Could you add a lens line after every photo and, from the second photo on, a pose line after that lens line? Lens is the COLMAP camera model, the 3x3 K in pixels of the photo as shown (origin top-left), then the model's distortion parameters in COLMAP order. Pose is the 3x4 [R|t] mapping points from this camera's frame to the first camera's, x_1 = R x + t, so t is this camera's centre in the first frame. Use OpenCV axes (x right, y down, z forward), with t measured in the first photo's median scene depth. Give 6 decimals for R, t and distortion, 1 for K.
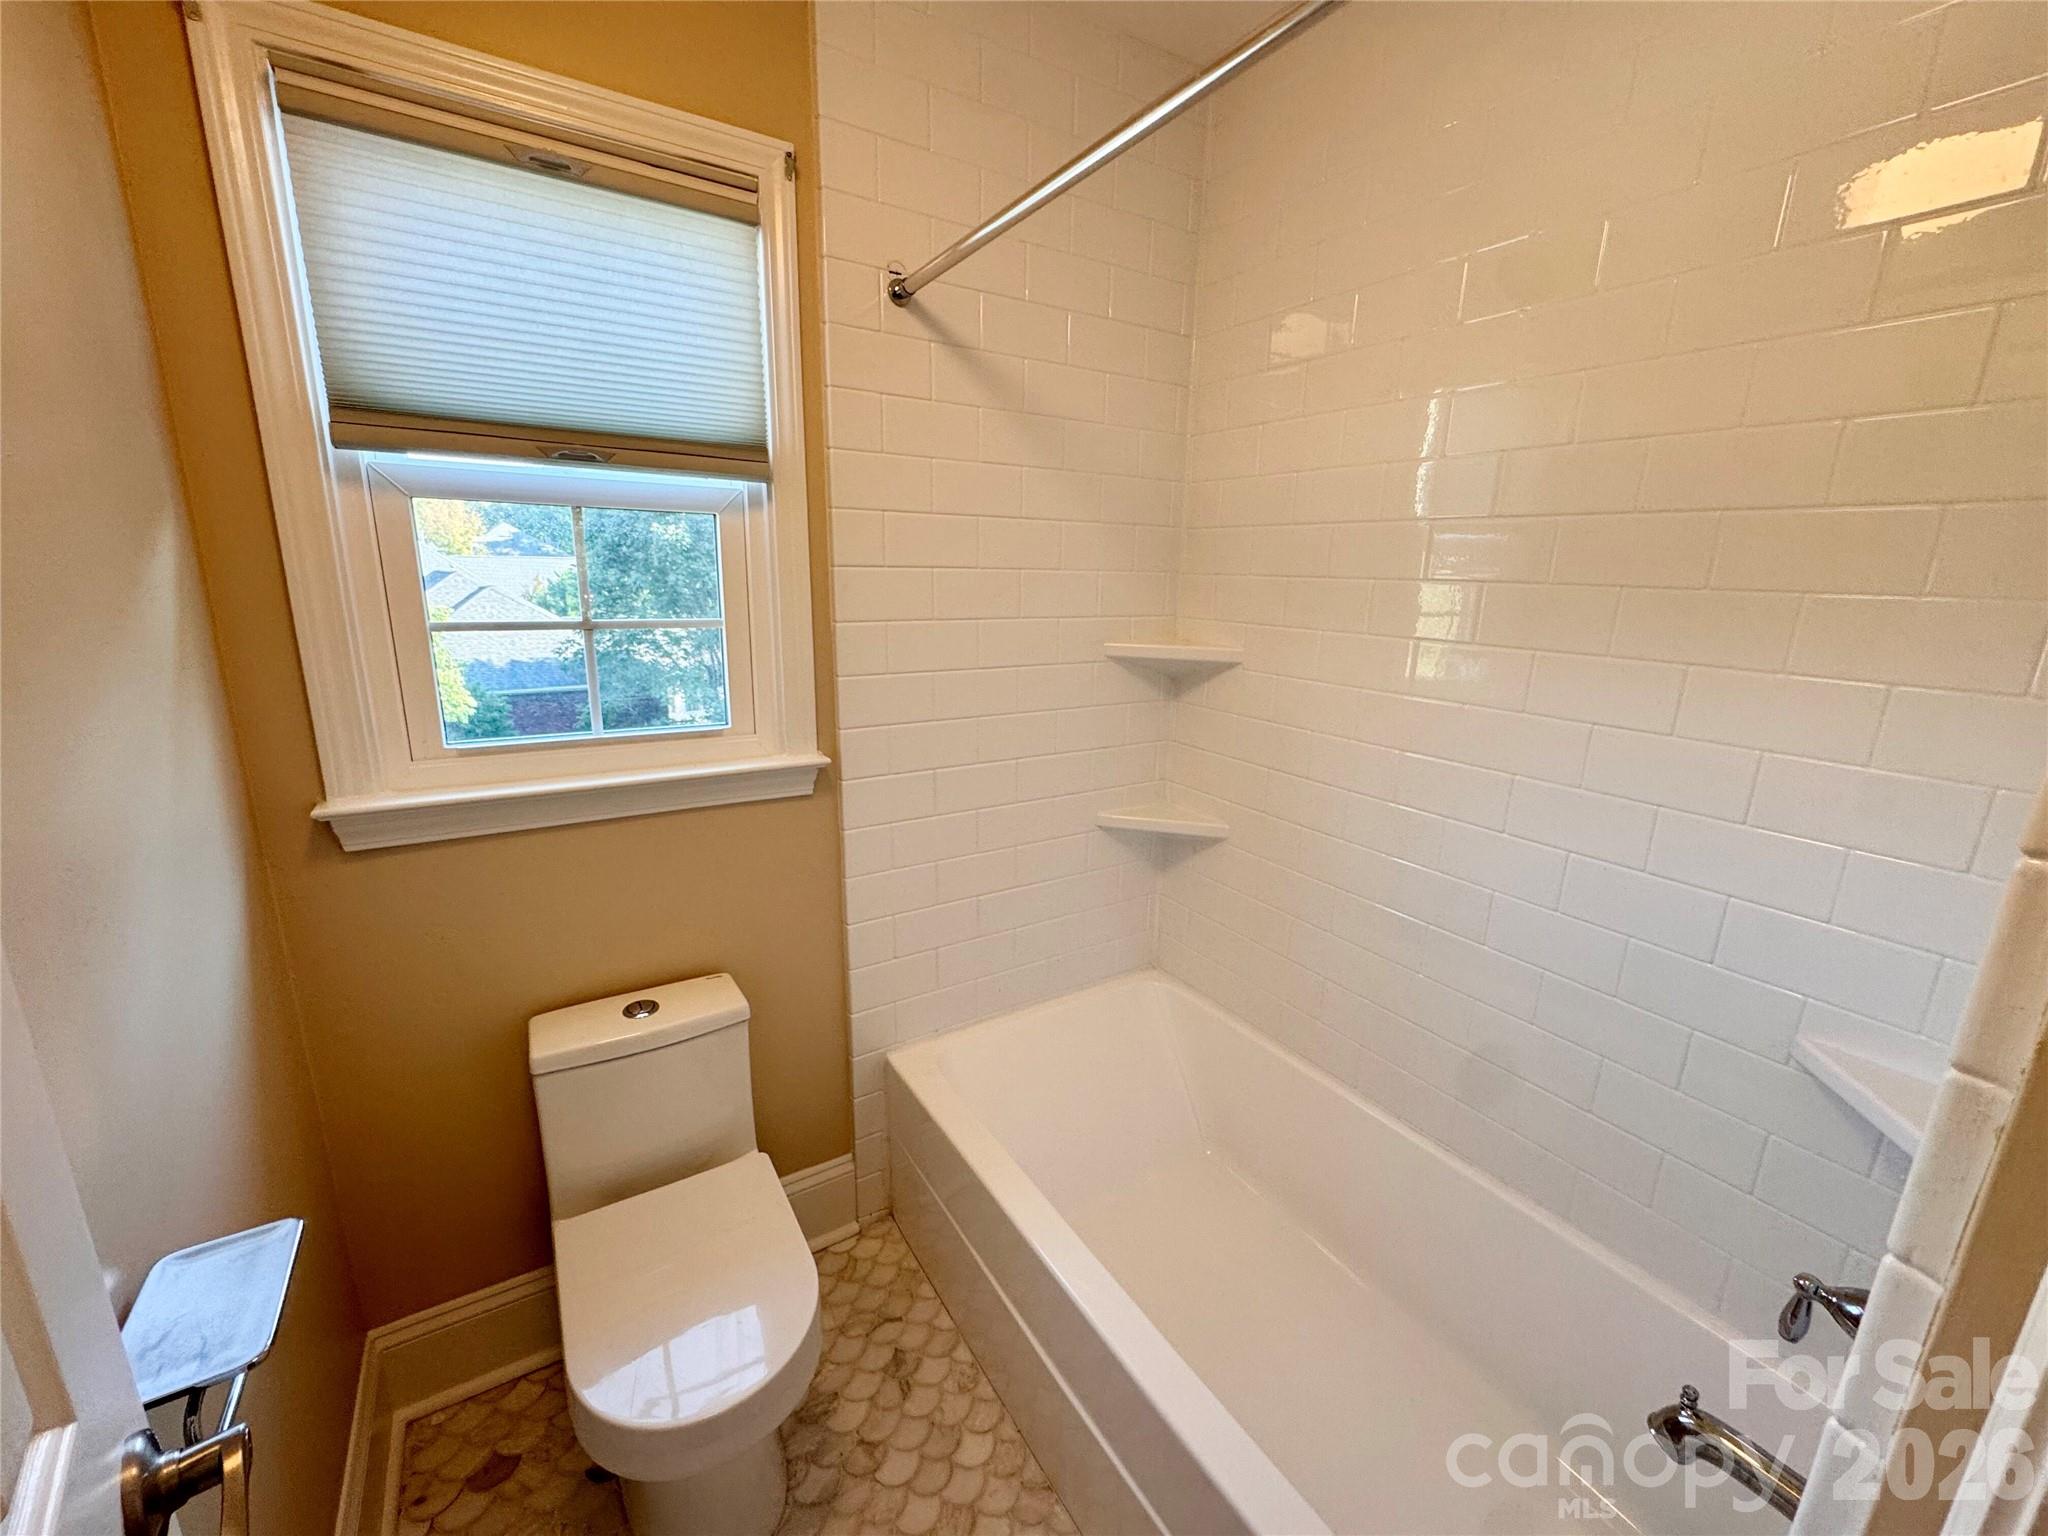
lens RADIAL K [[818.4, 0, 1024.4], [0, 818.4, 770.9], [0, 0, 1]] dist [-0.002569, 0.000276]
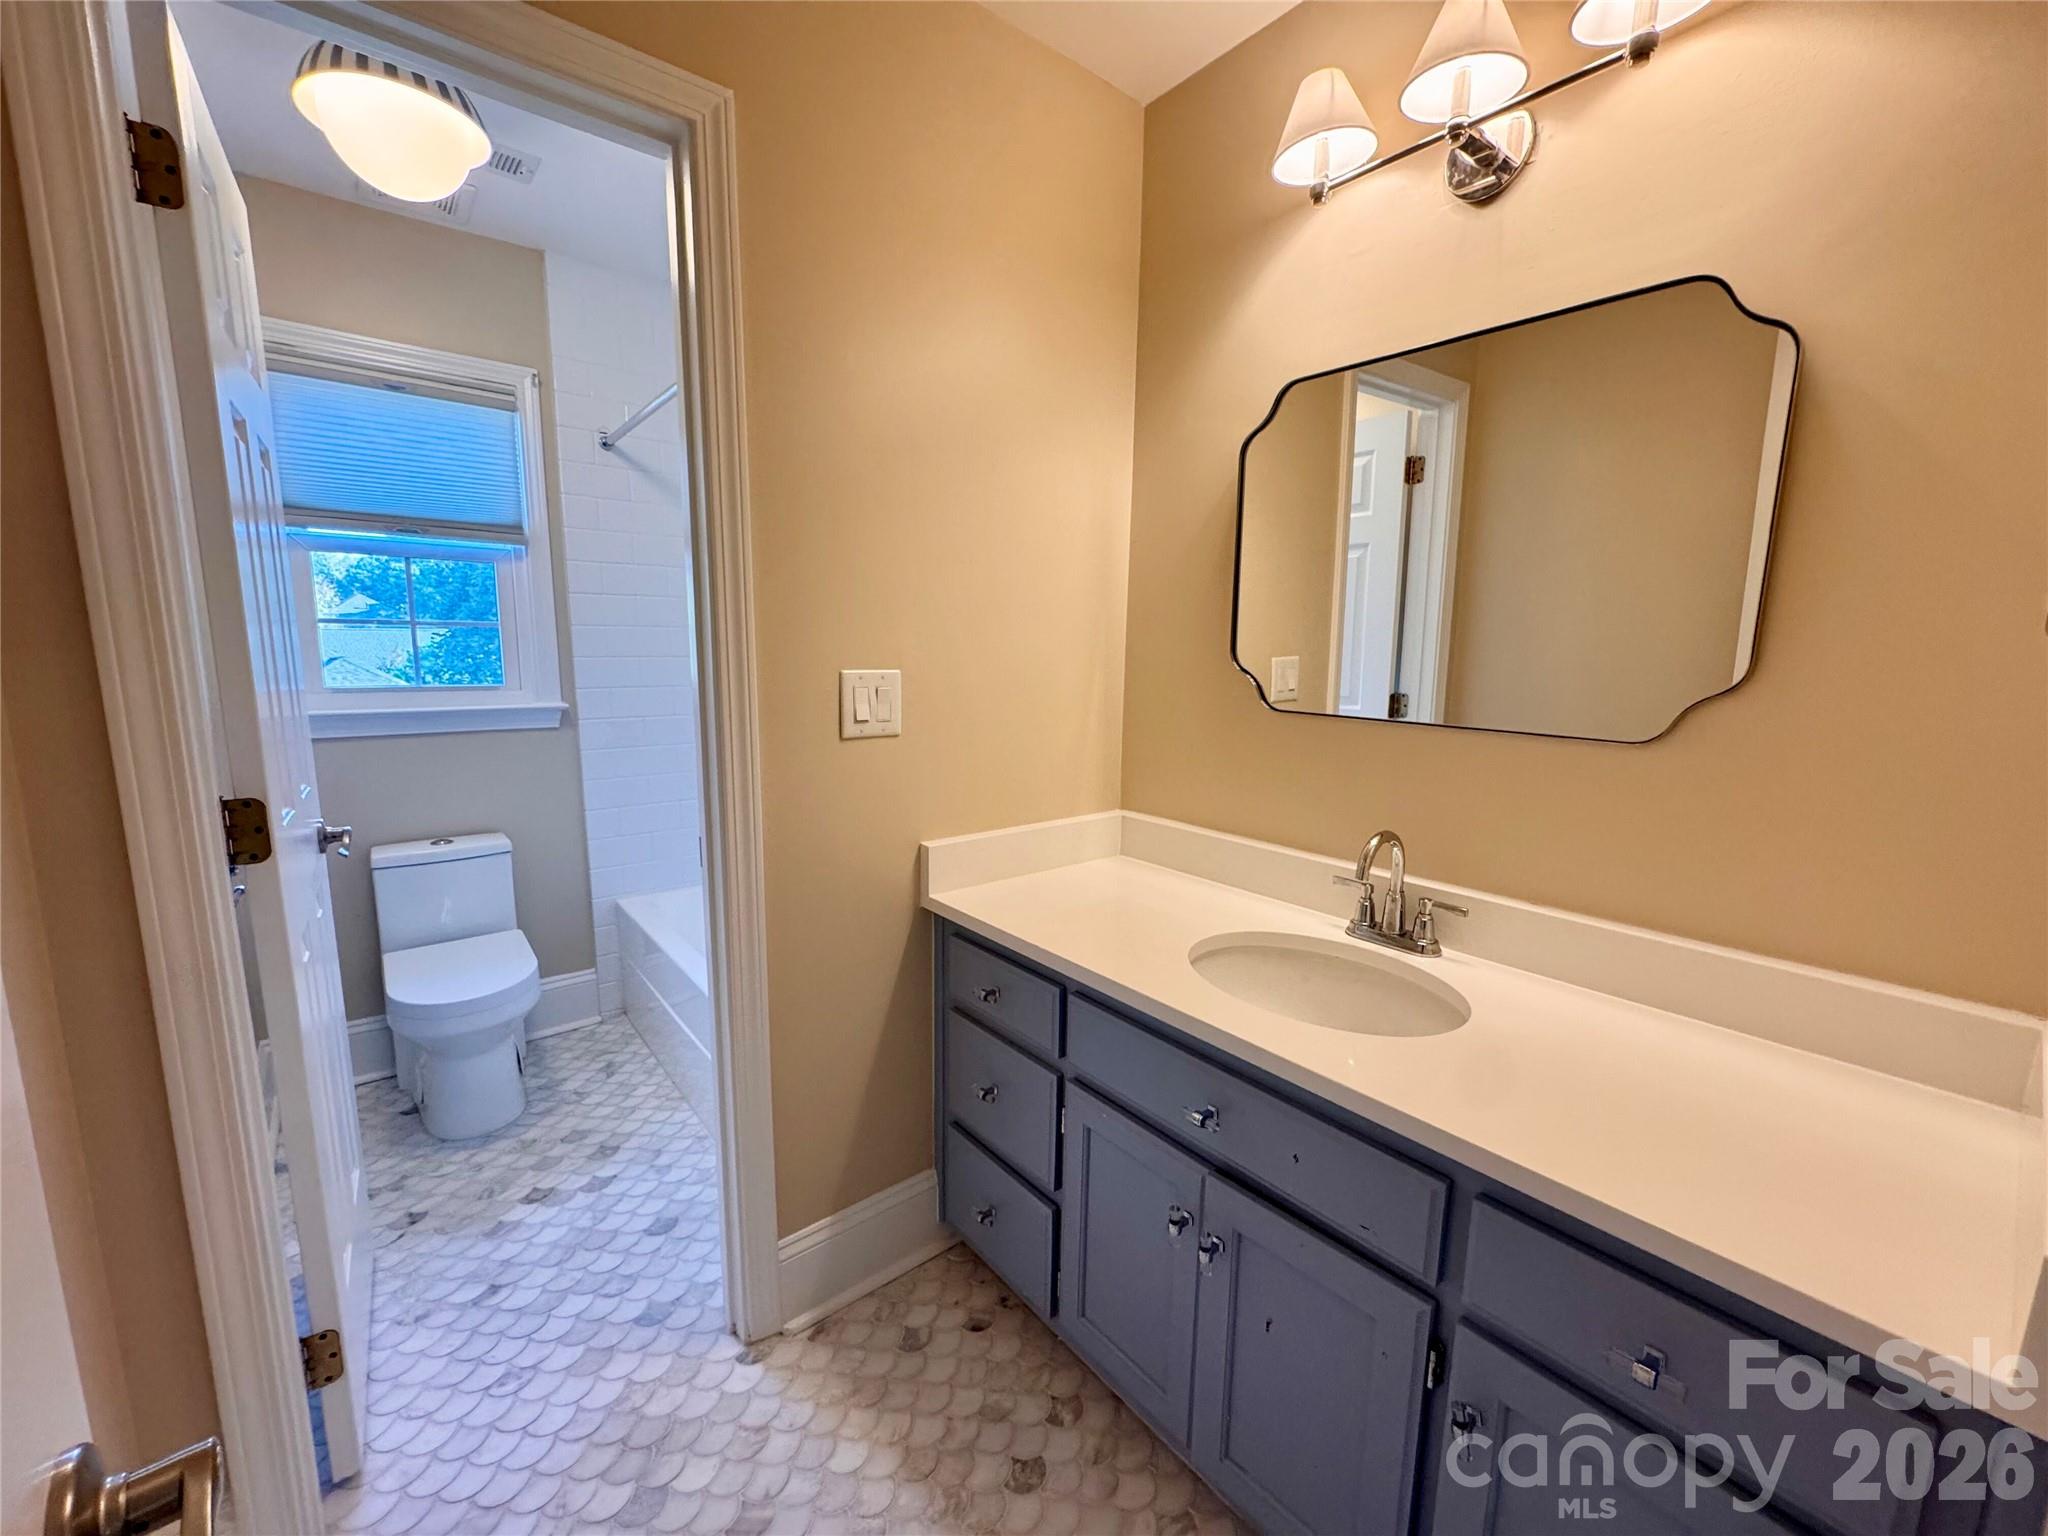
lens RADIAL K [[818.4, 0, 1024.3], [0, 818.4, 765.5], [0, 0, 1]] dist [-0.002569, 0.000276]
pose [[0.992120, -0.027941, 0.122132, 0.494860], [0.038382, 0.995727, -0.083990, 0.293076], [-0.119264, 0.088016, 0.988954, -0.786189]]
